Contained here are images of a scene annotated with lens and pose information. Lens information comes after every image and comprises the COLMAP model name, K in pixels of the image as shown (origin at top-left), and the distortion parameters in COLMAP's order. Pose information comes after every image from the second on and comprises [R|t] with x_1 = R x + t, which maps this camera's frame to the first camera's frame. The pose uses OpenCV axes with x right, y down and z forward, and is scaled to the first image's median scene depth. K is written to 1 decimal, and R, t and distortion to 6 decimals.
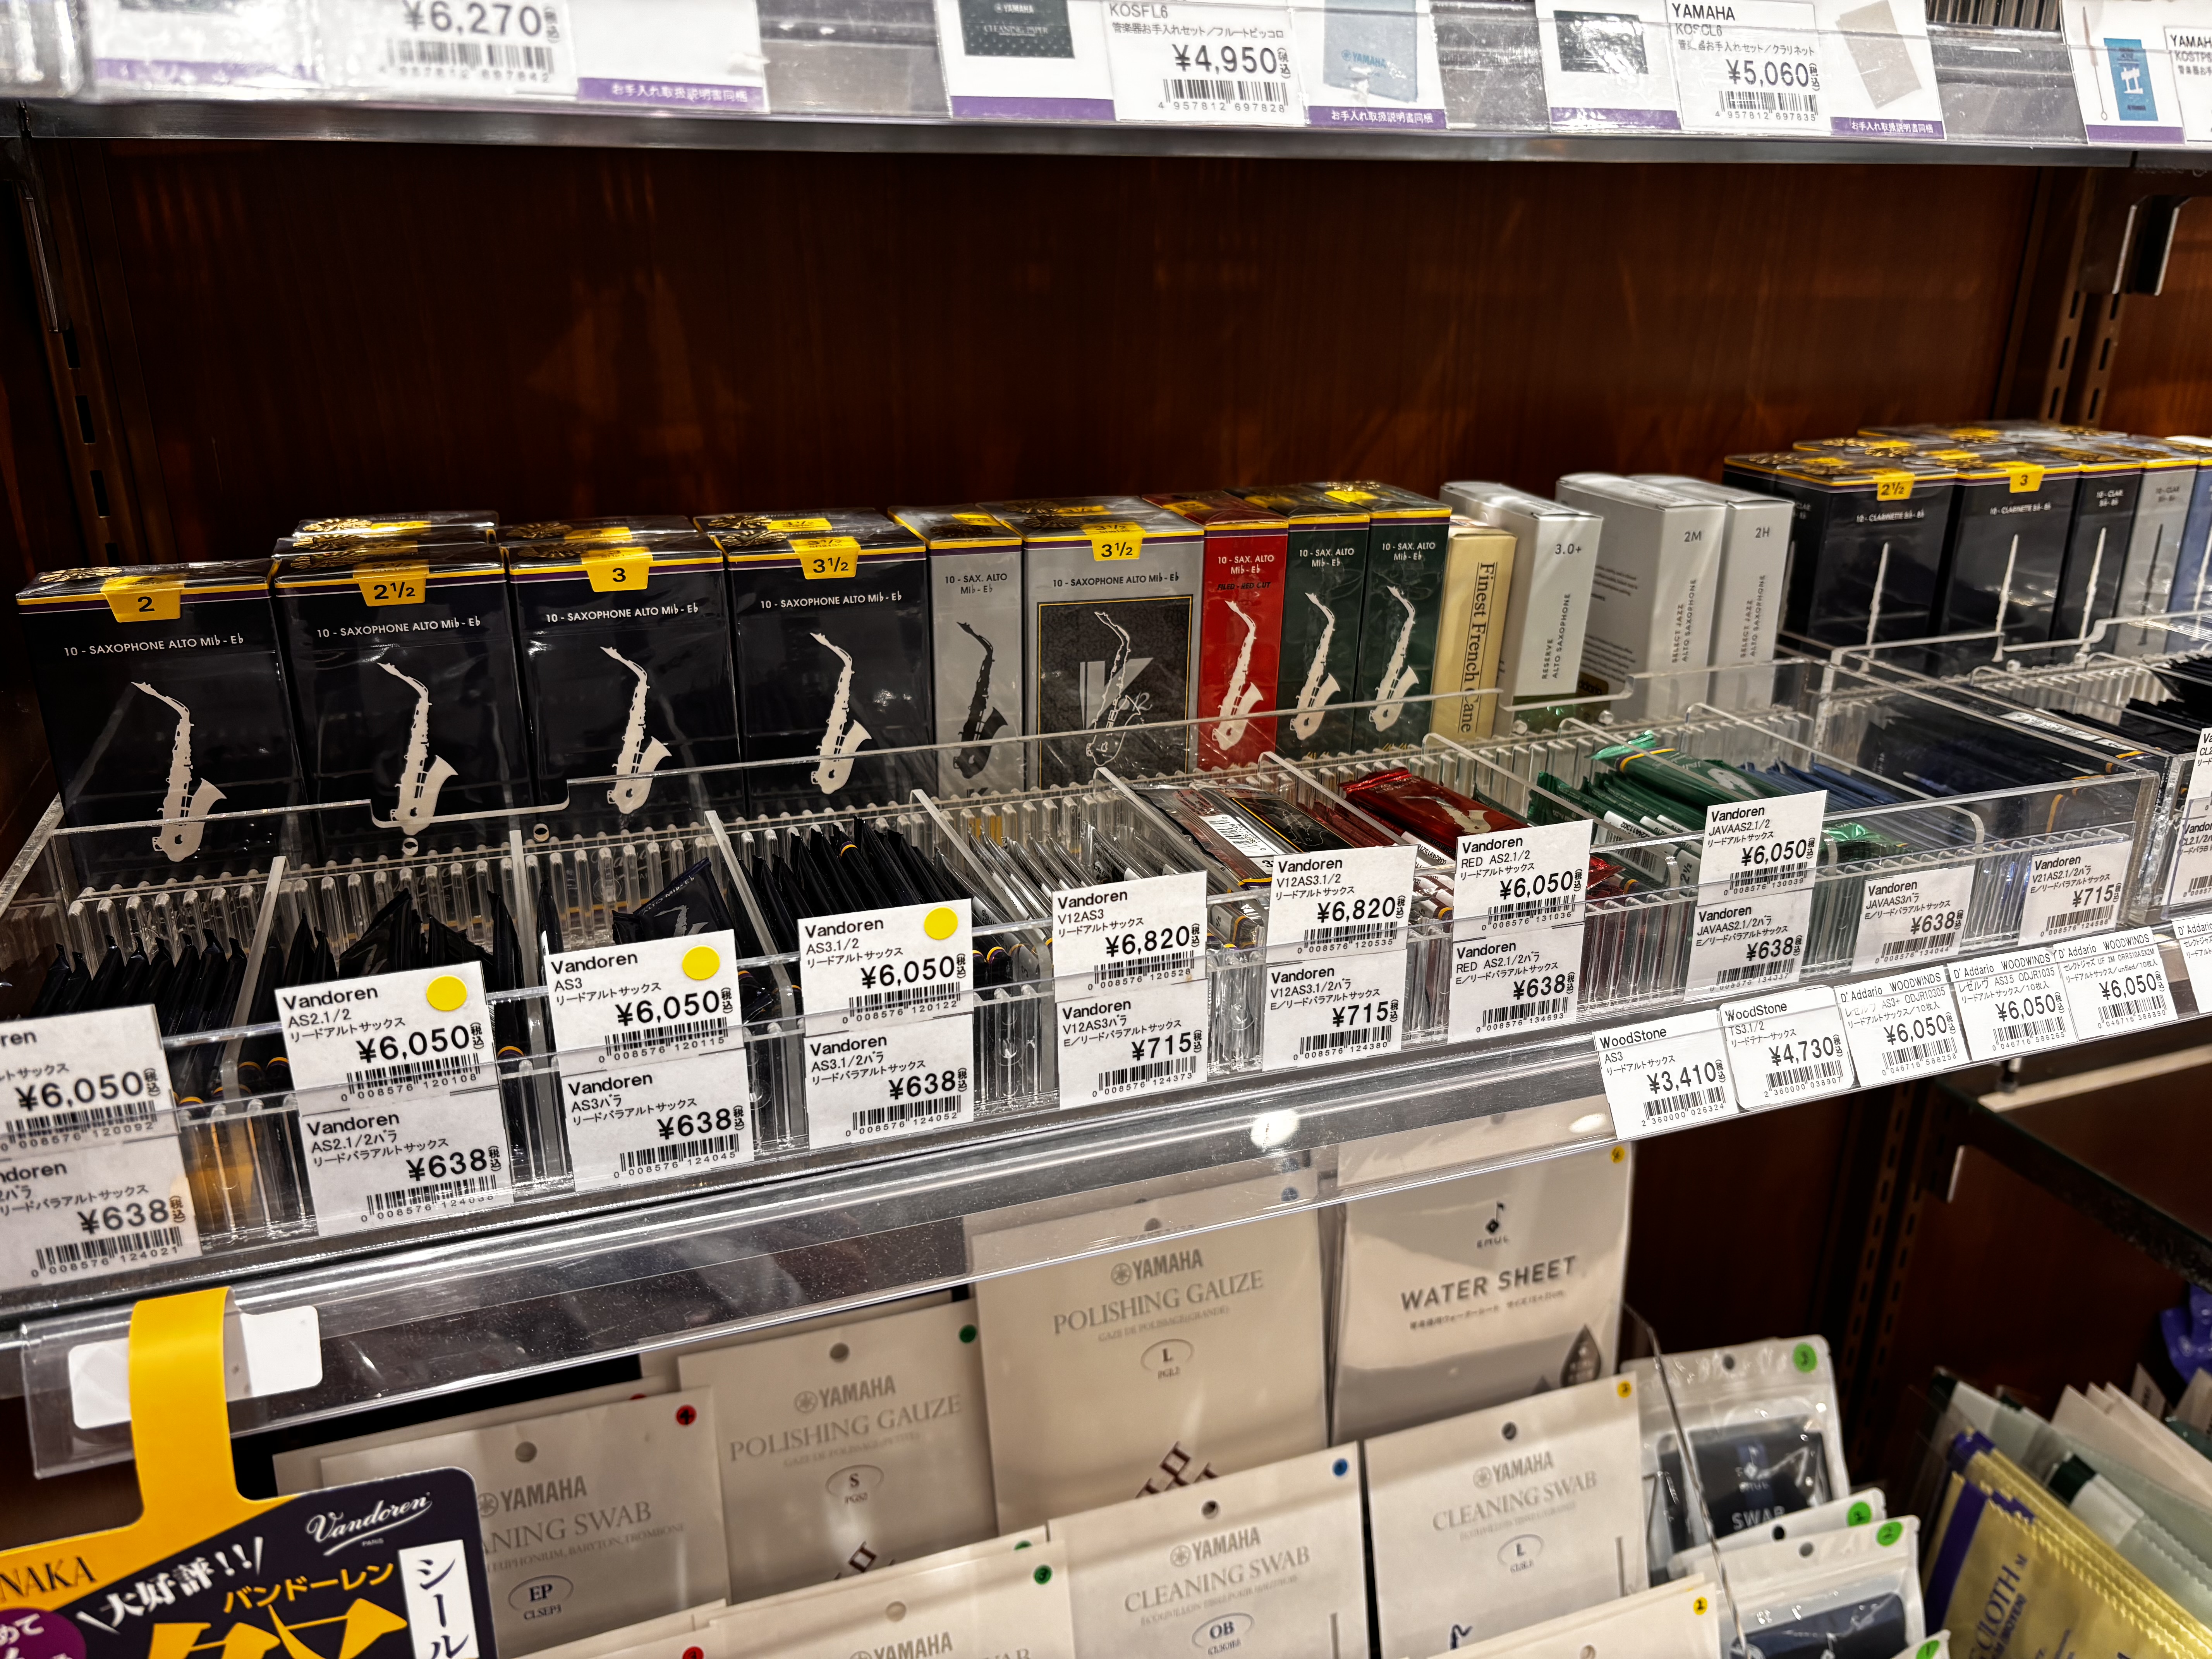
lens RADIAL K [[1660.8, 0, 1108.1], [0, 1660.8, 942.1], [0, 0, 1]] dist [0.037161, -0.063356]
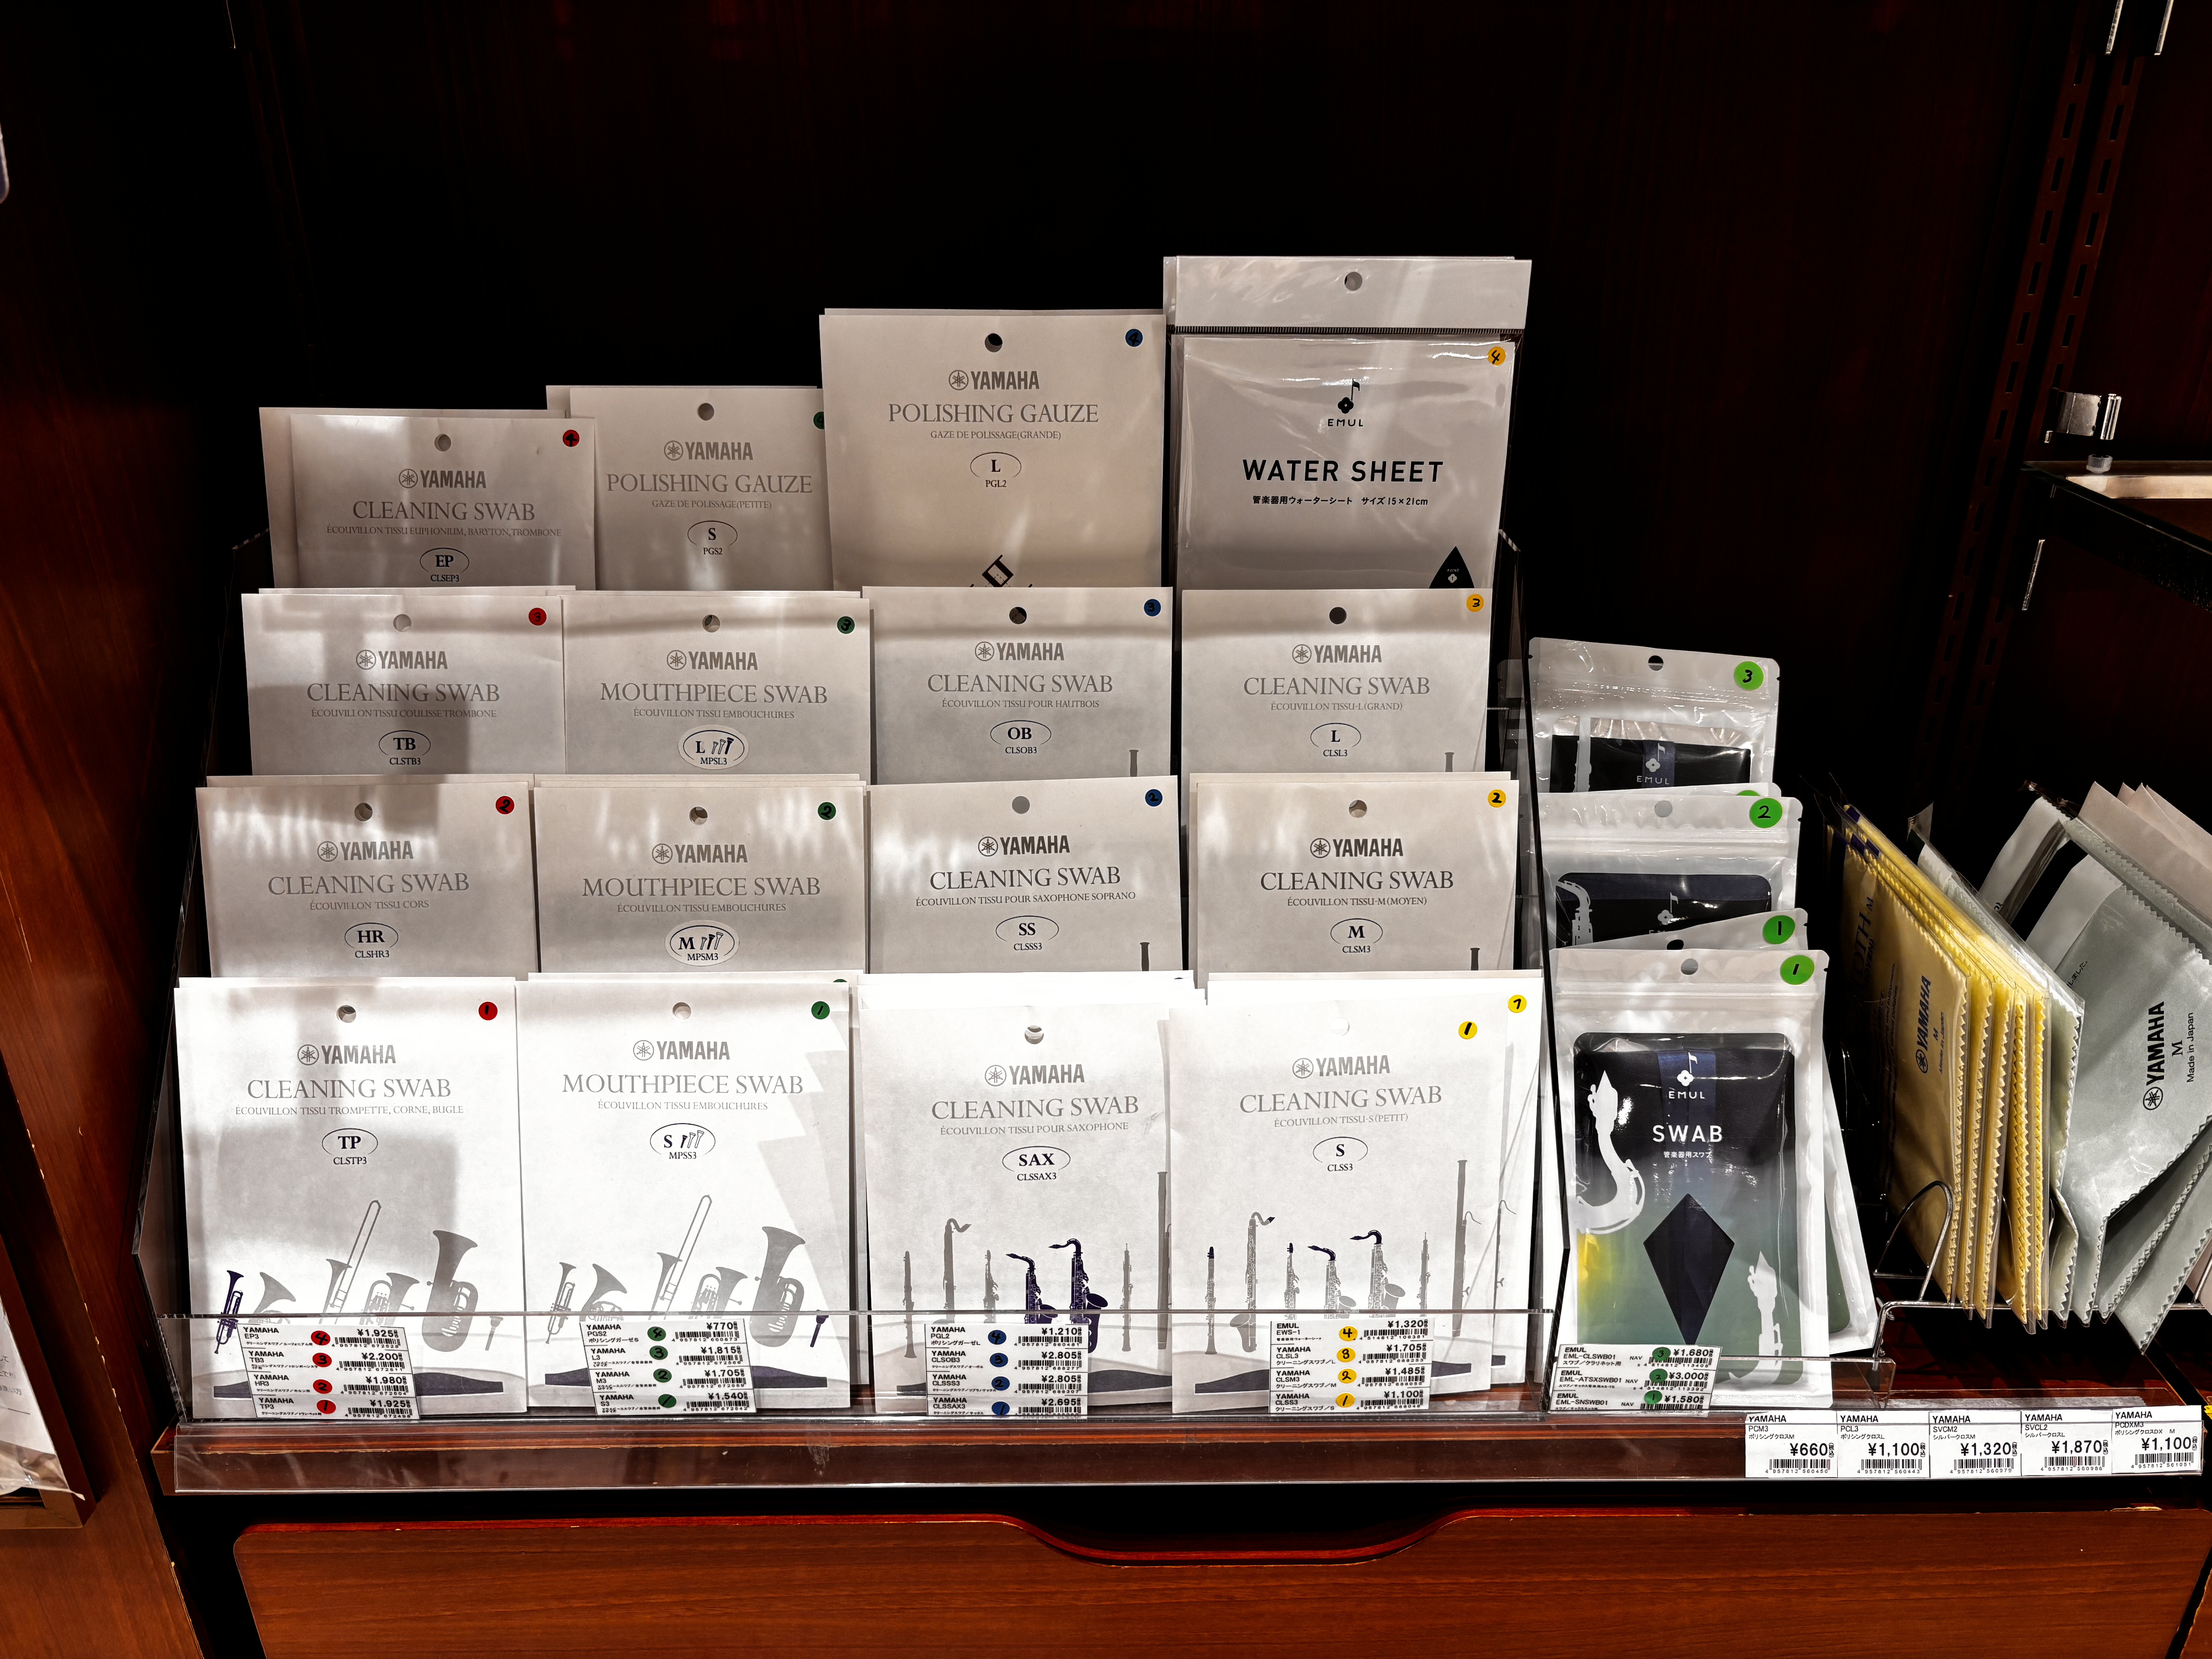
lens RADIAL K [[1628.1, 0, 1073.8], [0, 1628.1, 831.6], [0, 0, 1]] dist [0.058853, -0.076876]
pose [[0.947329, 0.145304, -0.285403, 0.470137], [-0.125973, 0.988380, 0.085065, 0.430966], [0.294447, -0.044632, 0.954625, -0.012122]]
